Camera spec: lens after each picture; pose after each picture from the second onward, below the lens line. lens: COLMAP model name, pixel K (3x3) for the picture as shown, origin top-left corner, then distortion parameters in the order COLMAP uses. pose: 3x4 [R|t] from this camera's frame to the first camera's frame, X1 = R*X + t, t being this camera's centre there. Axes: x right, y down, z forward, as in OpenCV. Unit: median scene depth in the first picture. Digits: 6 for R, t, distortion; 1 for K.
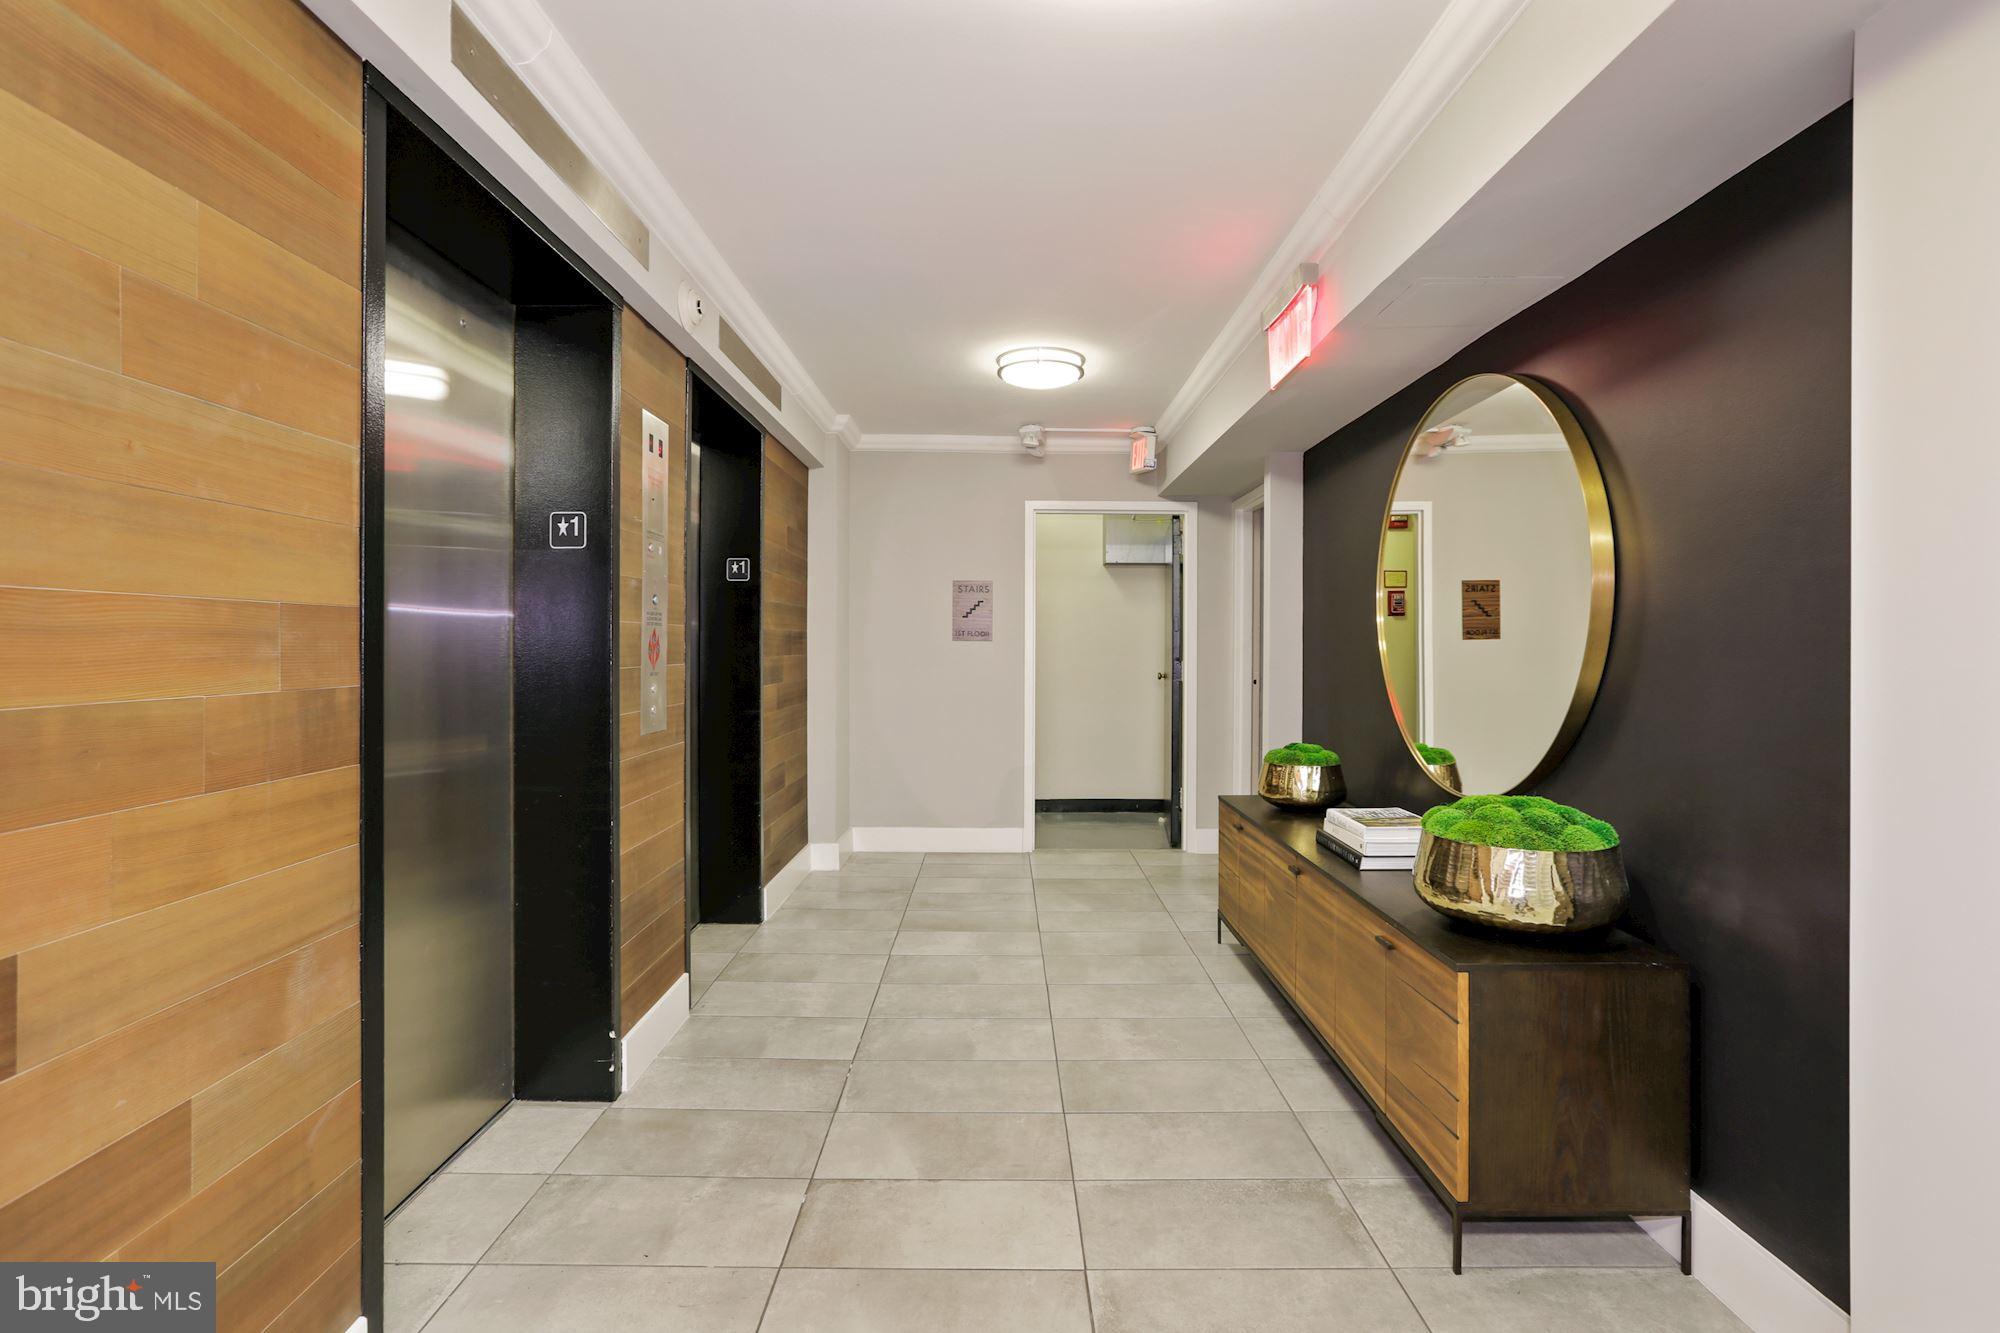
lens RADIAL K [[912.0, 0, 993.9], [0, 912.0, 637.8], [0, 0, 1]] dist [-0.049944, 0.033973]
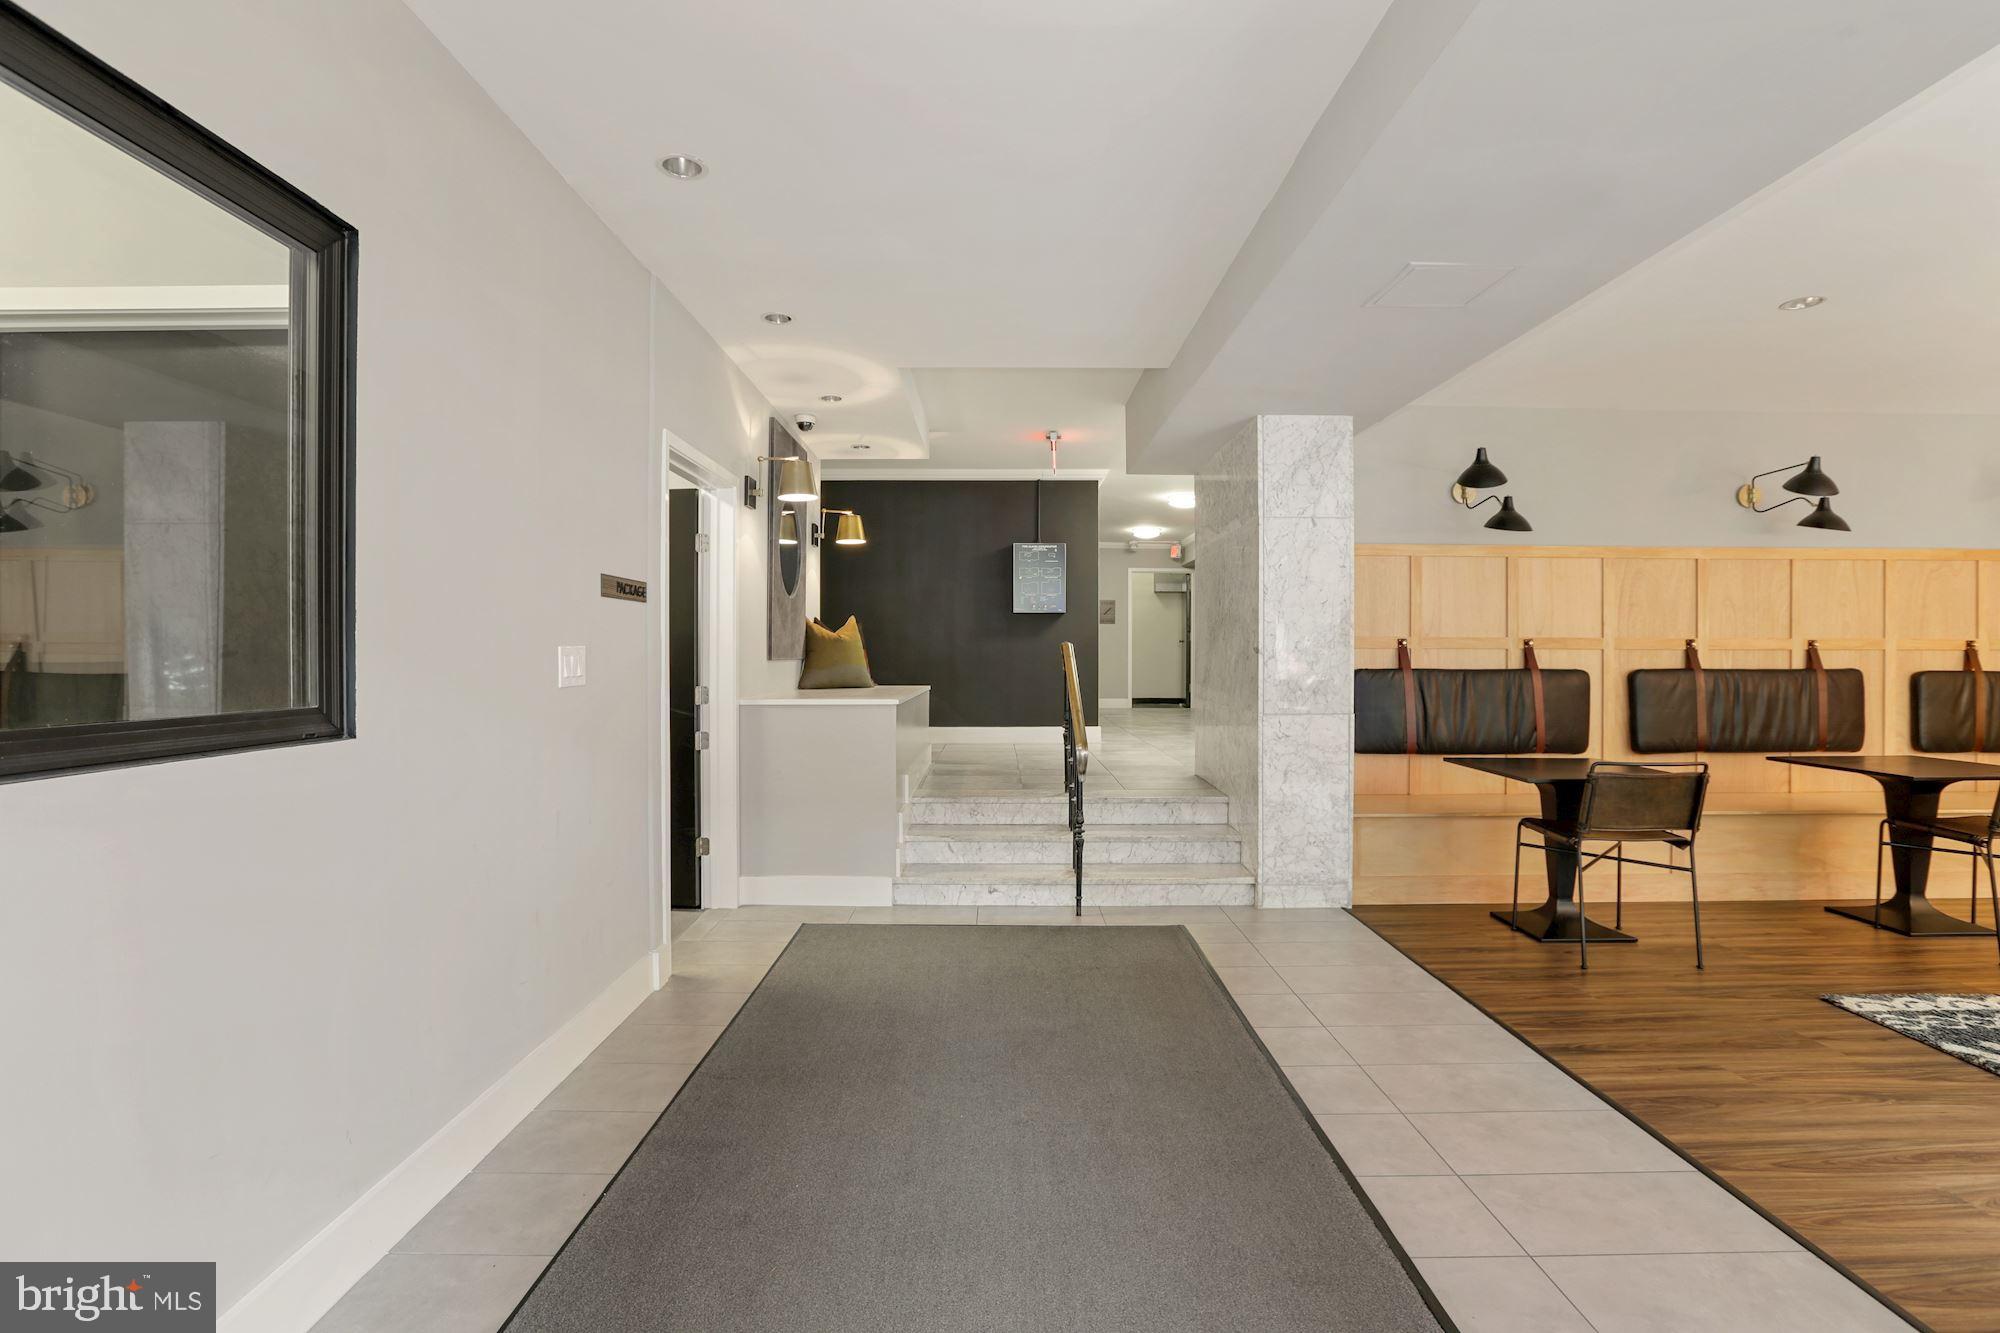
lens RADIAL K [[915.7, 0, 999.5], [0, 915.7, 657.9], [0, 0, 1]] dist [-0.055684, 0.023807]
pose [[0.999968, 0.002814, 0.007455, -0.594558], [-0.002885, 0.999950, 0.009581, 0.129432], [-0.007427, -0.009602, 0.999926, -2.665343]]
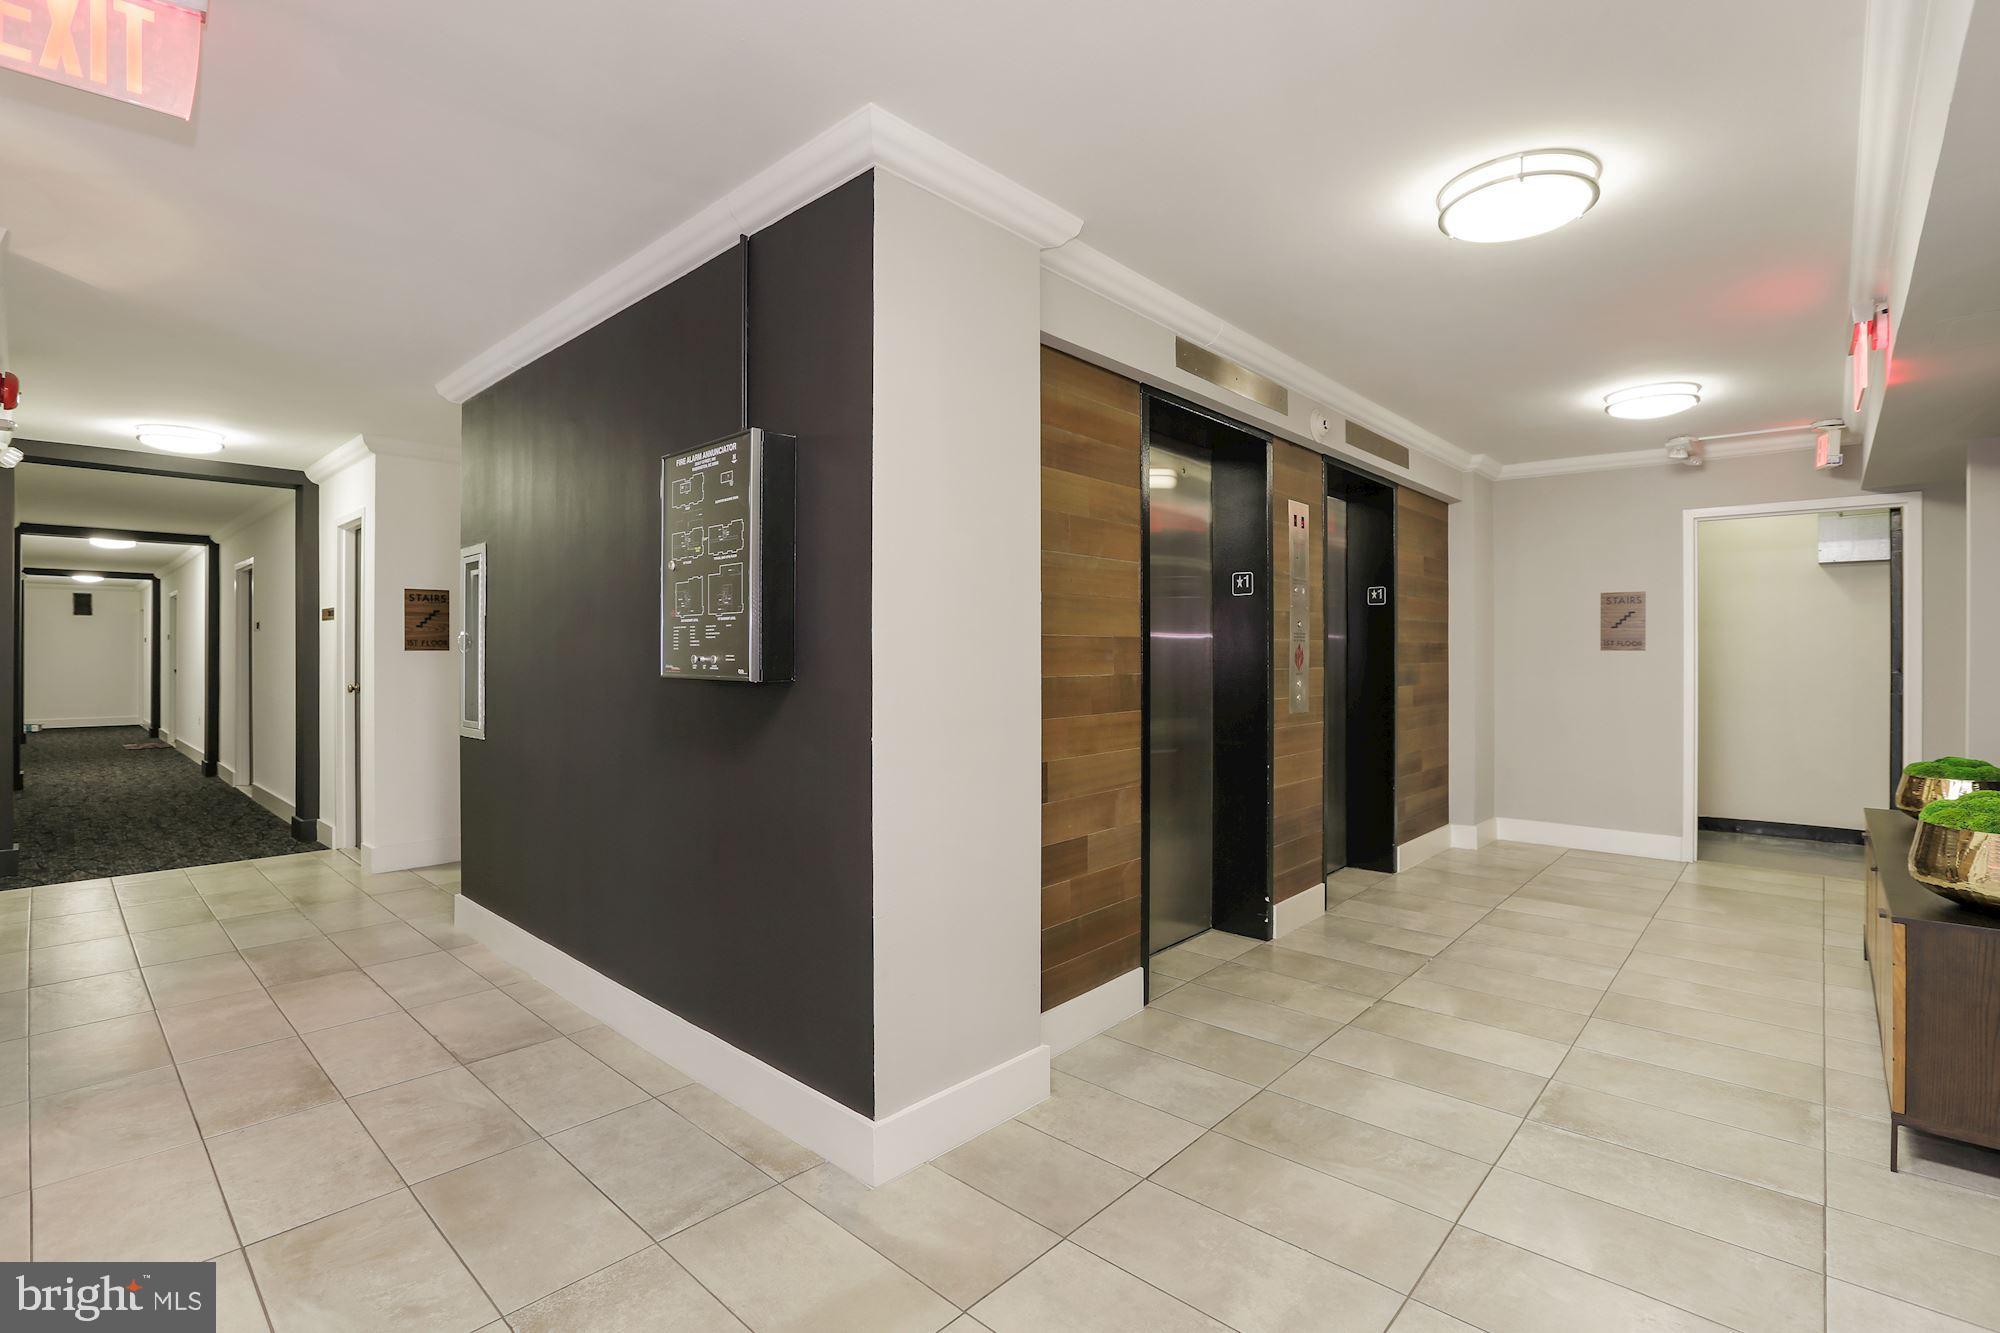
lens RADIAL K [[915.7, 0, 999.5], [0, 915.7, 657.9], [0, 0, 1]] dist [-0.055684, 0.023807]
pose [[0.738139, 0.001685, -0.674646, 0.250660], [0.006097, 0.999939, 0.009168, -0.003192], [0.674621, -0.010880, 0.738084, -0.406897]]
